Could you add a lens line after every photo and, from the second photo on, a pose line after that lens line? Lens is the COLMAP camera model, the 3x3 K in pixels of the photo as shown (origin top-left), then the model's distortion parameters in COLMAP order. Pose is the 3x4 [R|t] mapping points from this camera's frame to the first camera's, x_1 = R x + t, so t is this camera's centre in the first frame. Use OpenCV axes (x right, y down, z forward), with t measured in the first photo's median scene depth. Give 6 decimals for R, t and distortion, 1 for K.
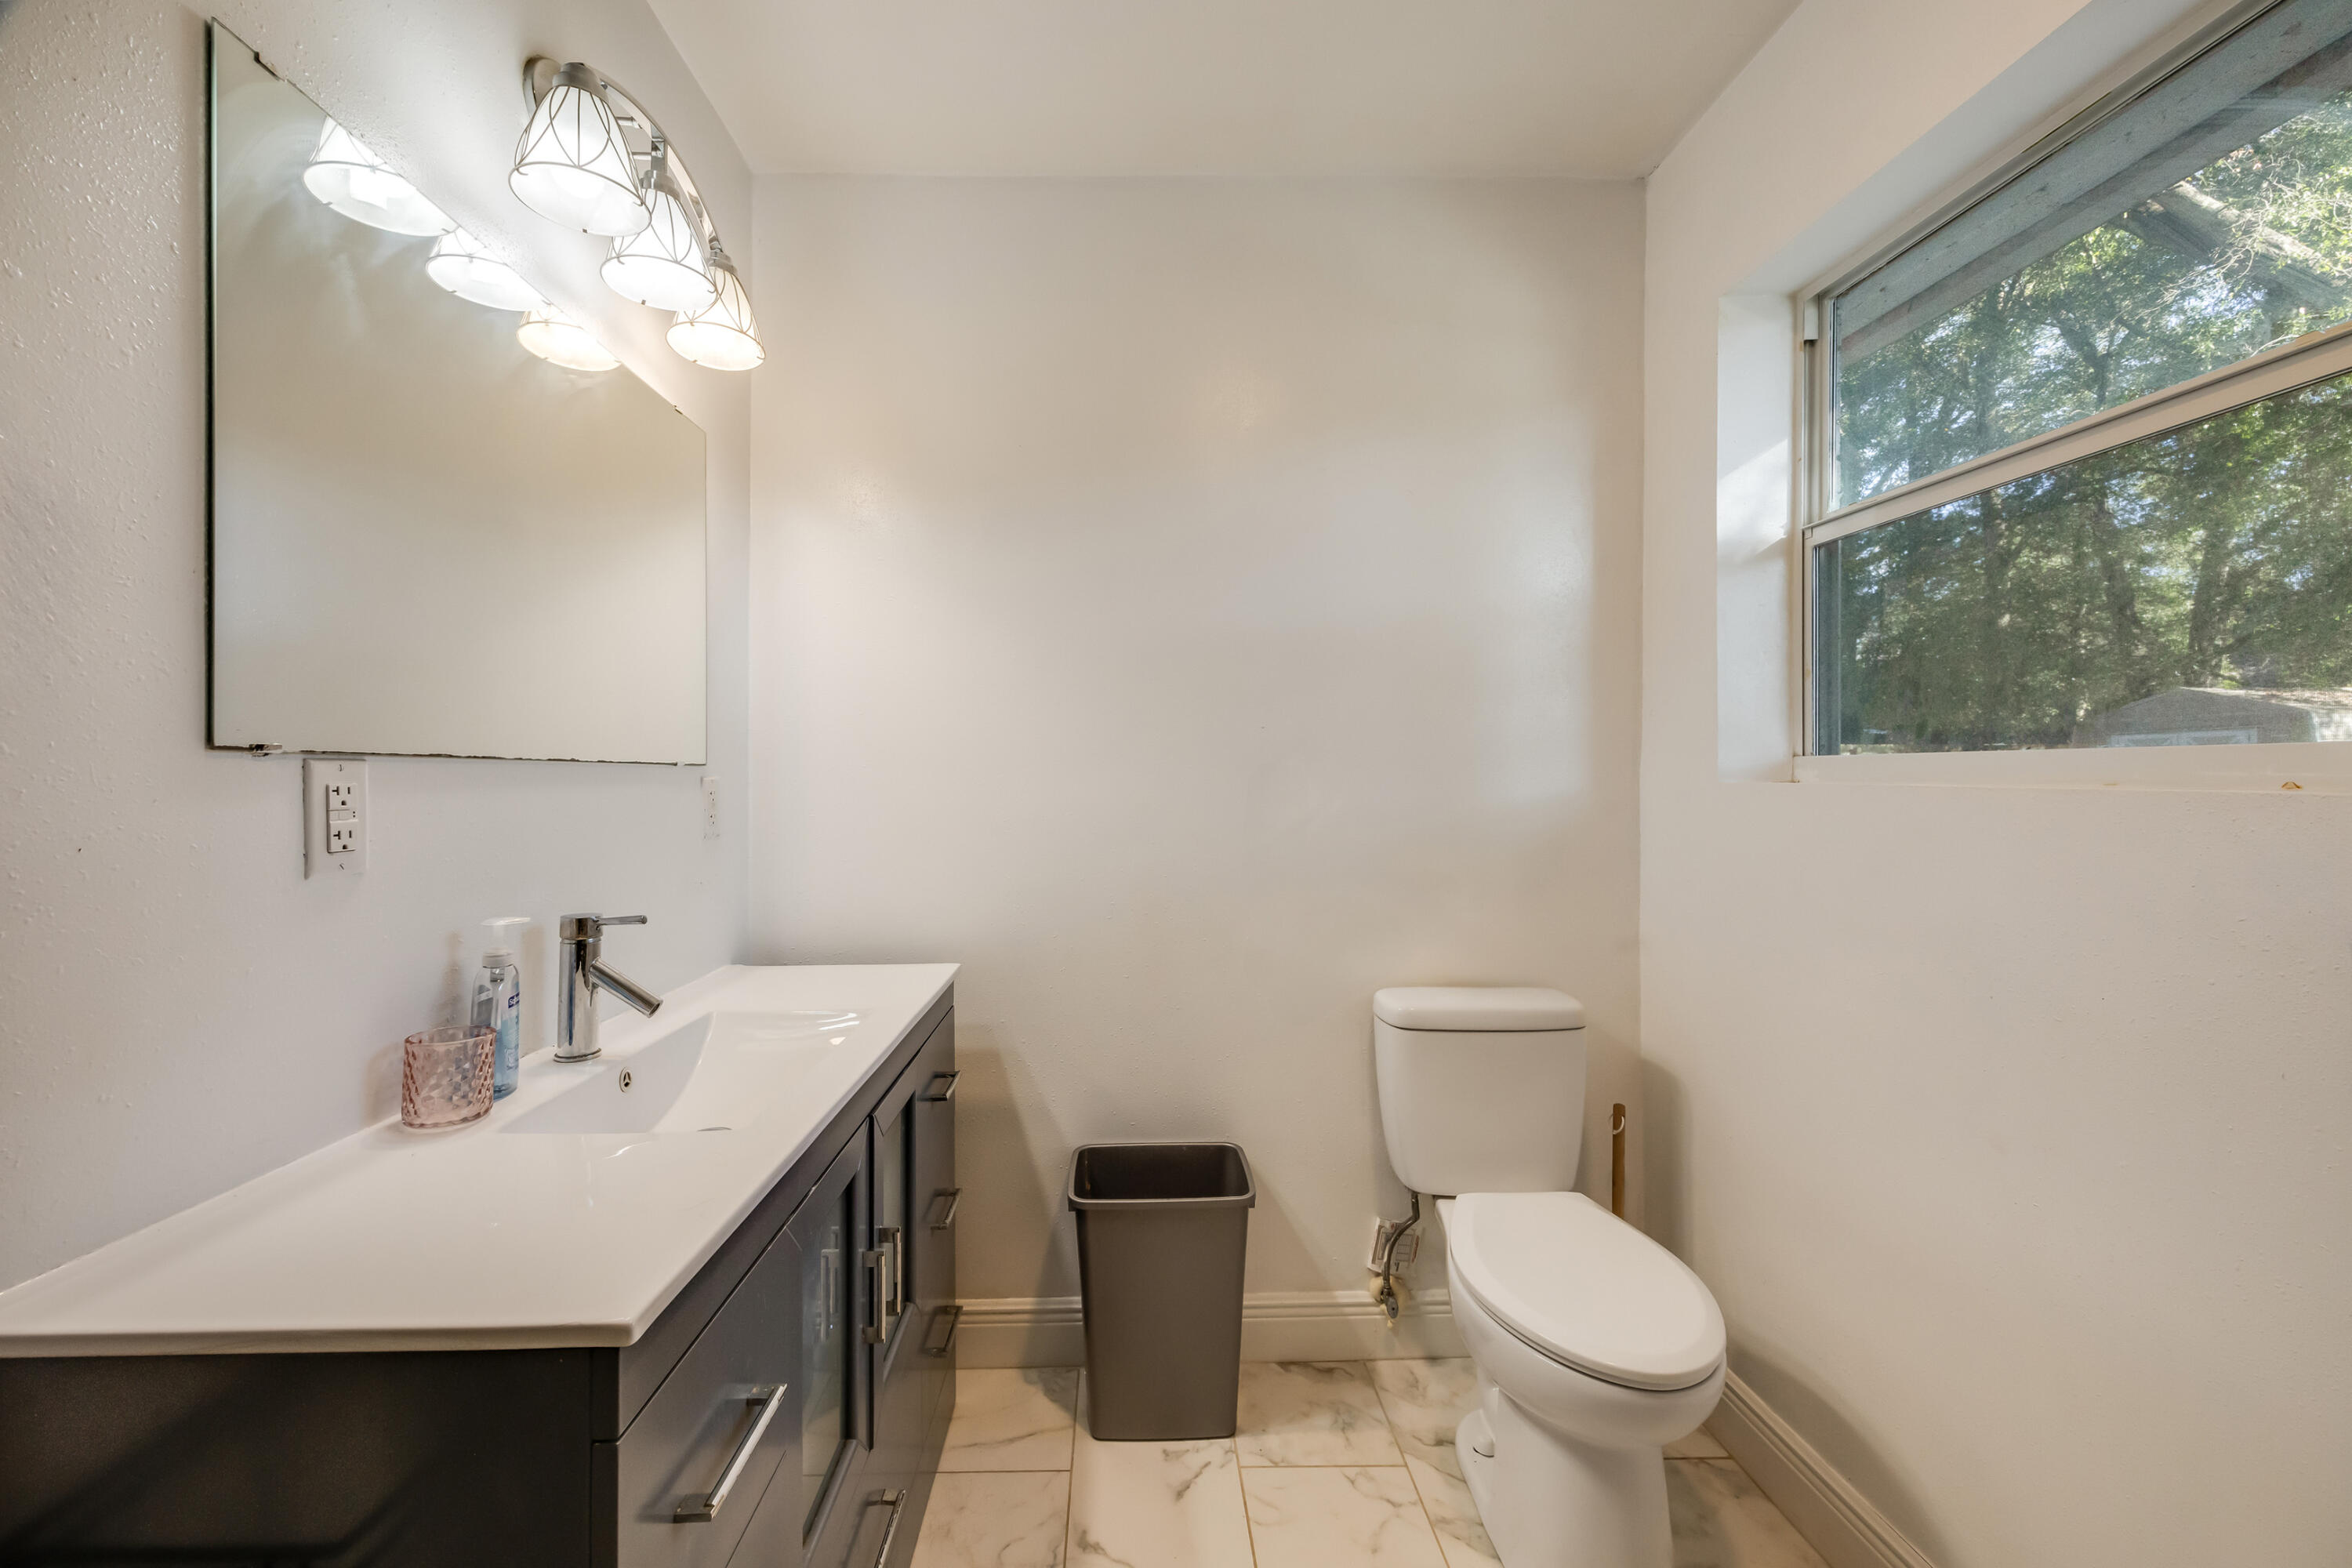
lens RADIAL K [[950.5, 0, 1150.3], [0, 950.5, 781.8], [0, 0, 1]] dist [0.000910, 0.000137]
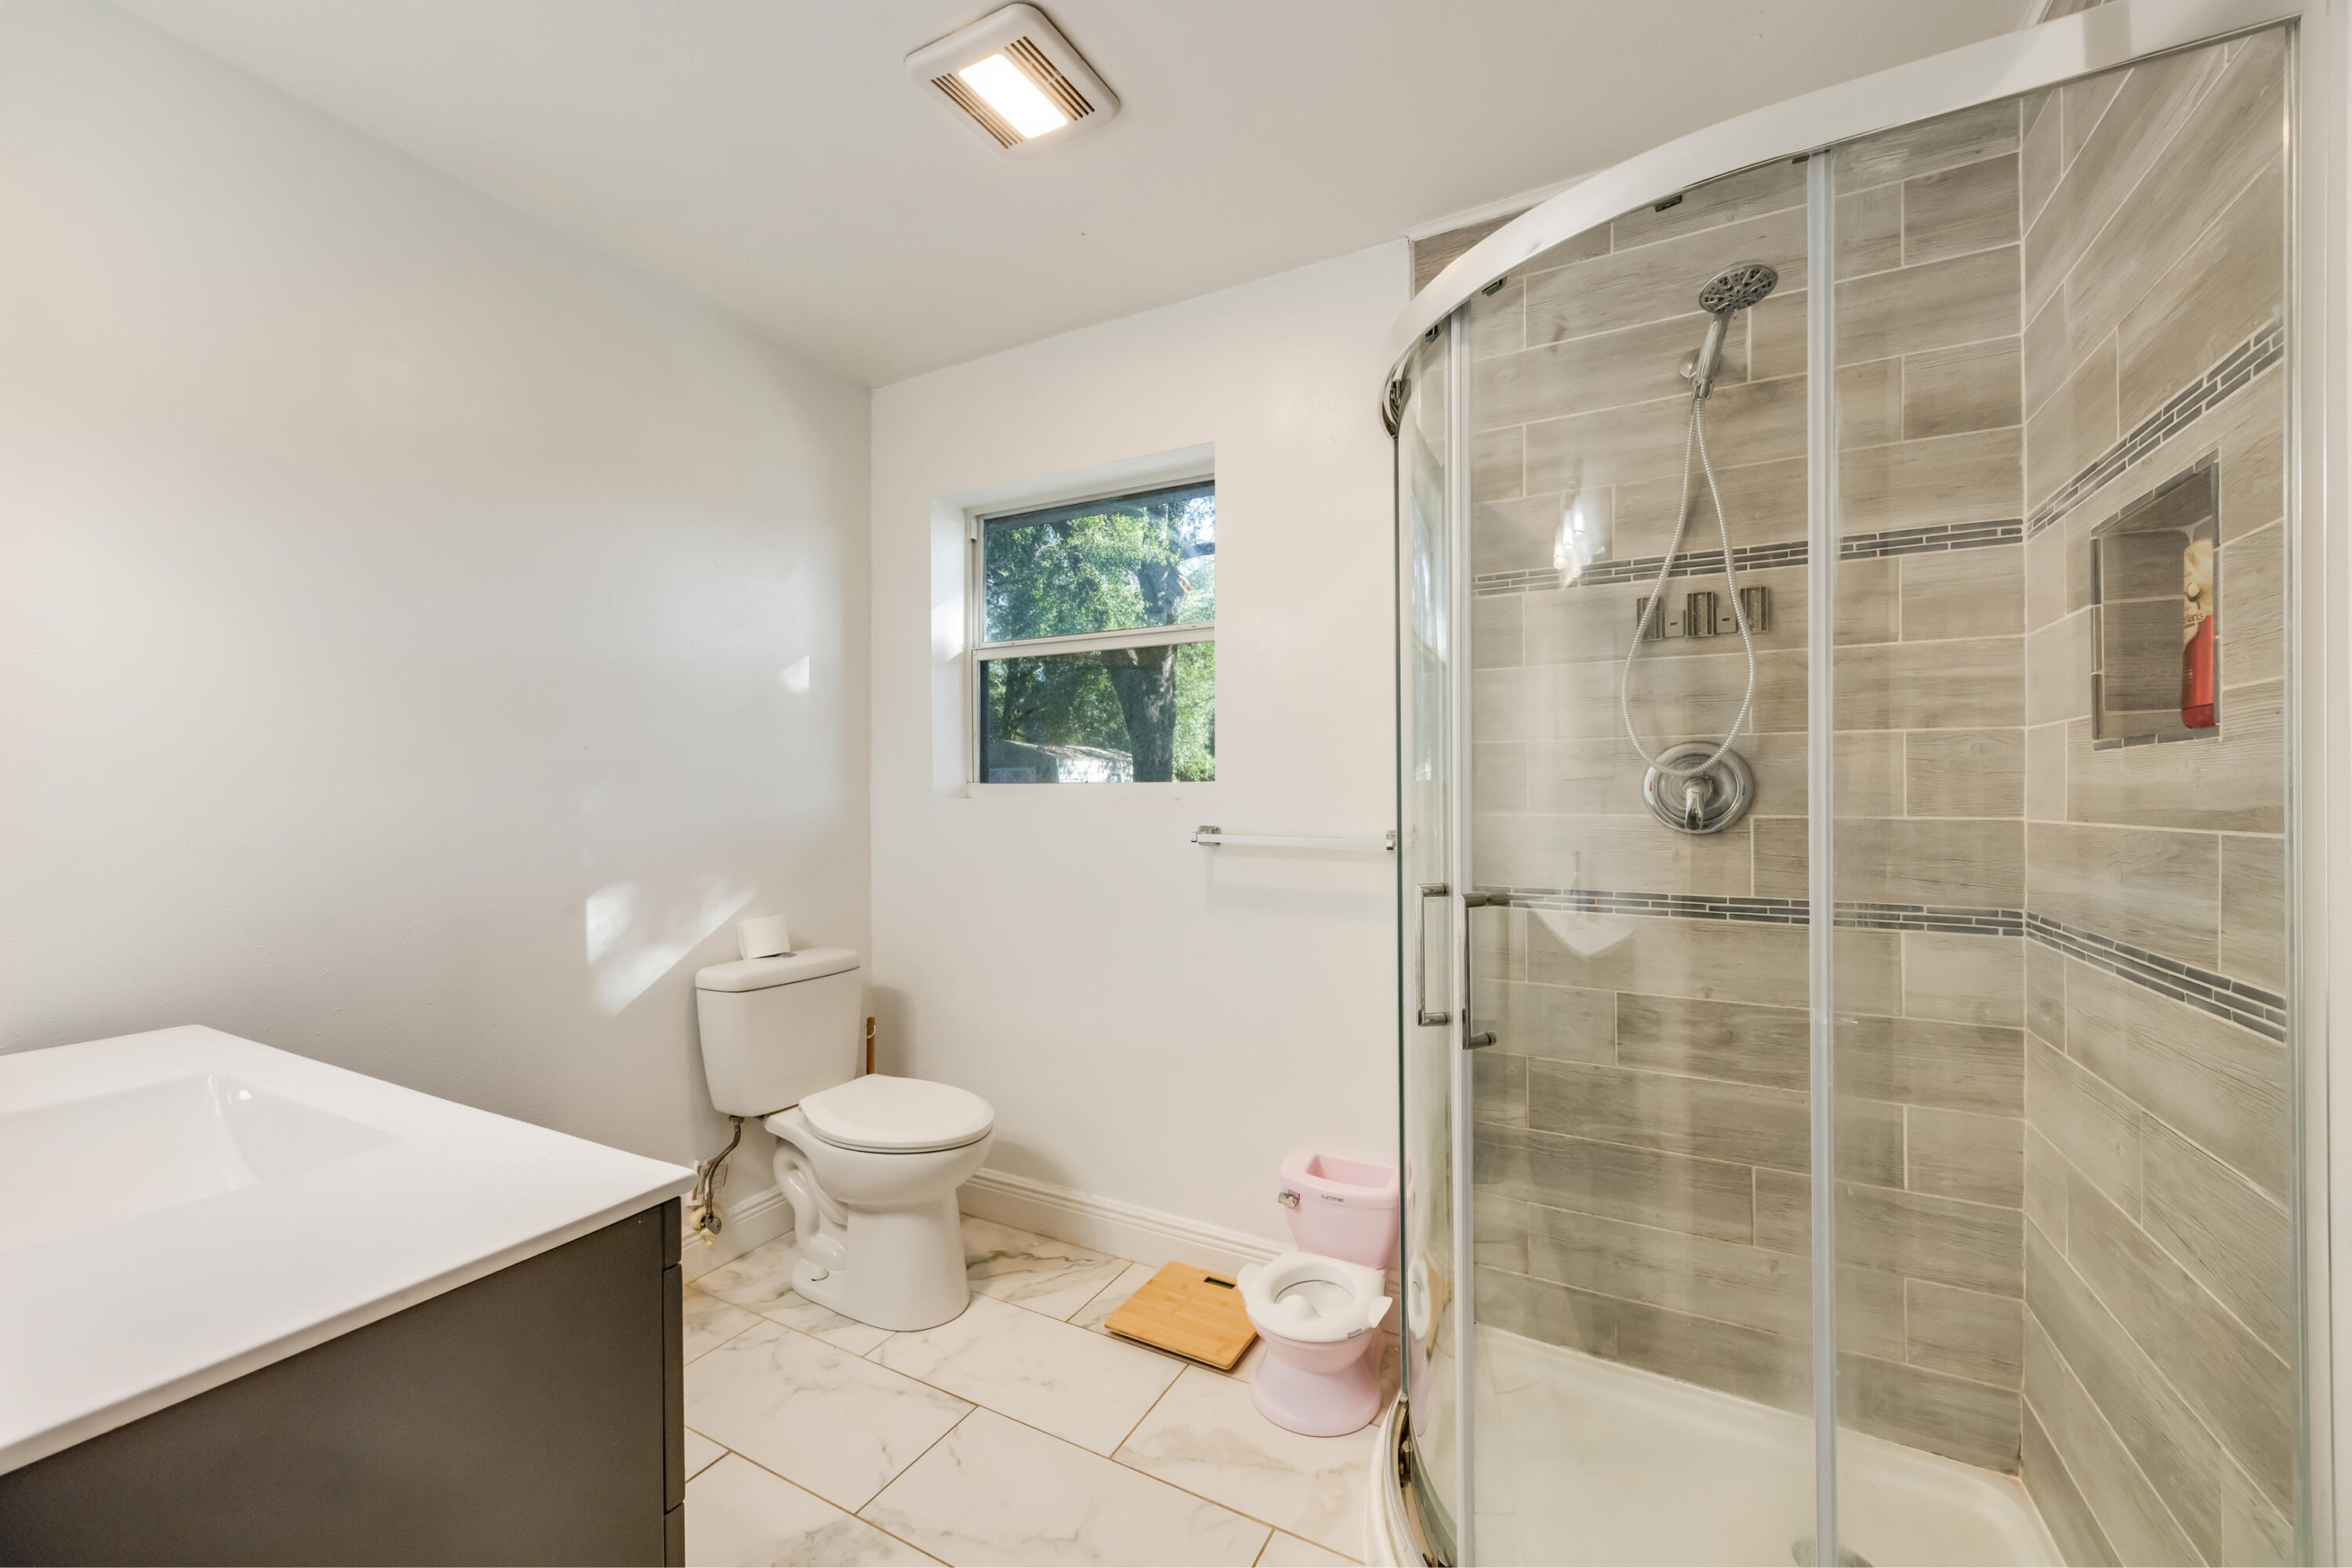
lens RADIAL K [[902.5, 0, 1176.0], [0, 902.5, 784.0], [0, 0, 1]] dist [0.001934, 0.000048]
pose [[0.499864, 0.011515, 0.866027, -0.485460], [0.002983, 0.999883, -0.015017, -0.000499], [-0.866099, 0.010090, 0.499771, -0.111473]]
